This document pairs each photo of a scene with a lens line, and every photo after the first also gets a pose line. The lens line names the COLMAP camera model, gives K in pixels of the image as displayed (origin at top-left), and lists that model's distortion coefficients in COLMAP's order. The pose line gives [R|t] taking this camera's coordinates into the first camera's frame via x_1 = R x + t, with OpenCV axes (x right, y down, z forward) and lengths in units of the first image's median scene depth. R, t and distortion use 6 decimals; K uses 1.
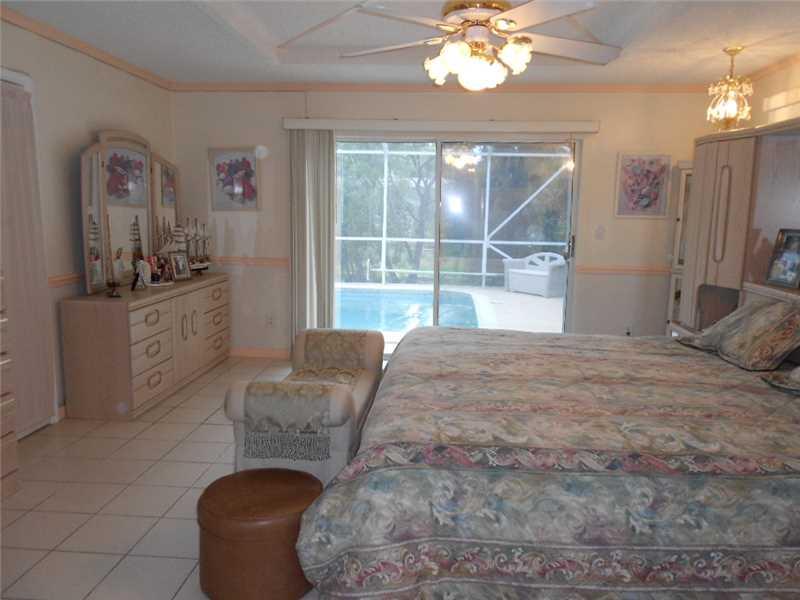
lens RADIAL K [[620.5, 0, 403.0], [0, 620.5, 312.0], [0, 0, 1]] dist [0.002052, 0.000196]
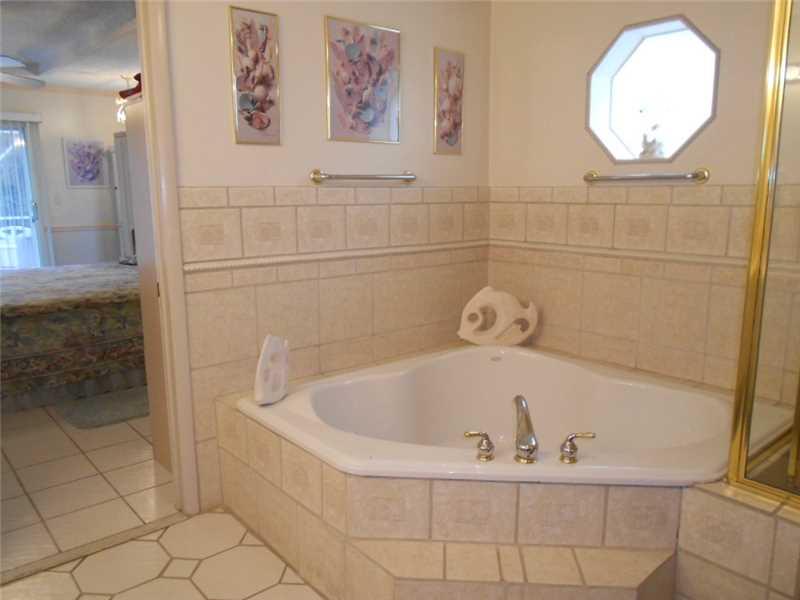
lens RADIAL K [[620.5, 0, 403.0], [0, 620.5, 312.0], [0, 0, 1]] dist [0.002052, 0.000196]
pose [[0.702050, -0.155767, 0.694883, -0.162217], [0.130267, 0.987410, 0.089731, 0.113587], [-0.700112, 0.027525, 0.713502, -0.594423]]
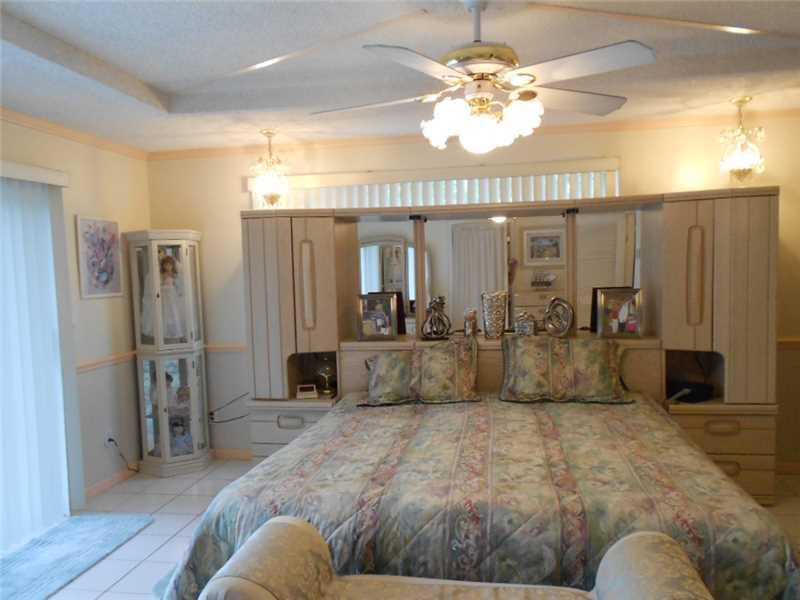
lens RADIAL K [[620.8, 0, 404.2], [0, 620.8, 311.1], [0, 0, 1]] dist [0.030357, -0.003480]
pose [[0.075221, -0.095863, 0.992548, -0.534177], [0.191375, 0.978253, 0.079979, -0.165037], [-0.978630, 0.183933, 0.091931, 0.726951]]
